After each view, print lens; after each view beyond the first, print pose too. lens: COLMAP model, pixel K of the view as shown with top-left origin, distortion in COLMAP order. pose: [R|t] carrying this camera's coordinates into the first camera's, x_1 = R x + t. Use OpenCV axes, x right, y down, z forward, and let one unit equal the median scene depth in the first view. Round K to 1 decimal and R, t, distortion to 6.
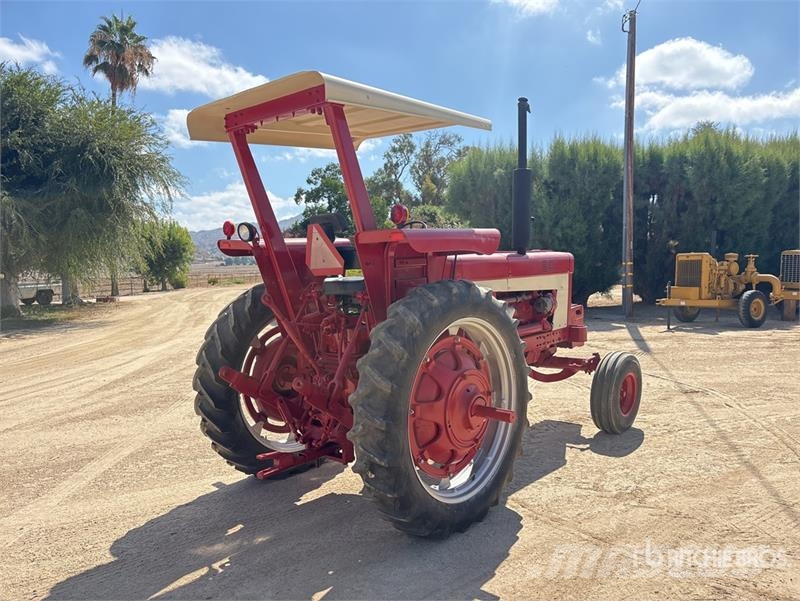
lens RADIAL K [[565.0, 0, 403.5], [0, 565.0, 303.7], [0, 0, 1]] dist [0.002818, -0.038470]
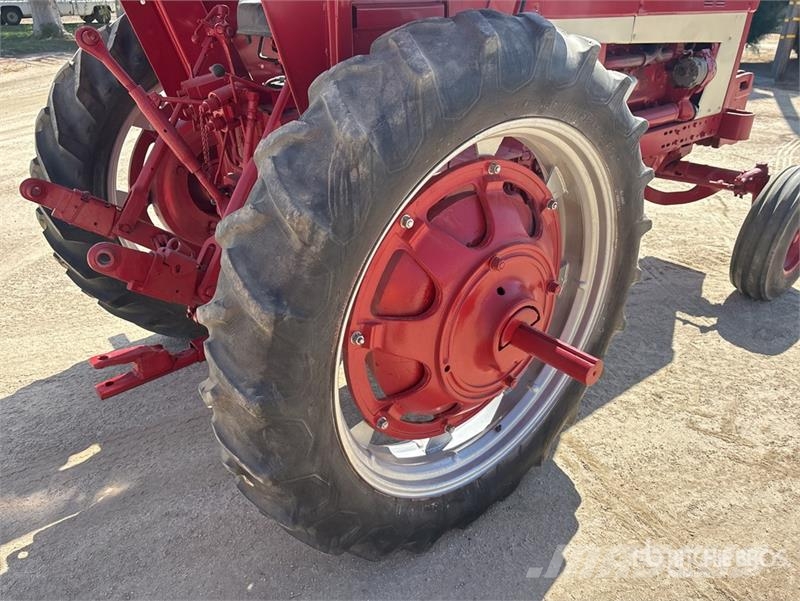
lens RADIAL K [[574.5, 0, 403.0], [0, 574.5, 284.4], [0, 0, 1]] dist [0.049936, -0.052341]
pose [[0.988322, 0.101652, -0.113519, 0.075571], [-0.049785, 0.919493, 0.389940, -0.019396], [0.144018, -0.379735, 0.913816, 0.492963]]
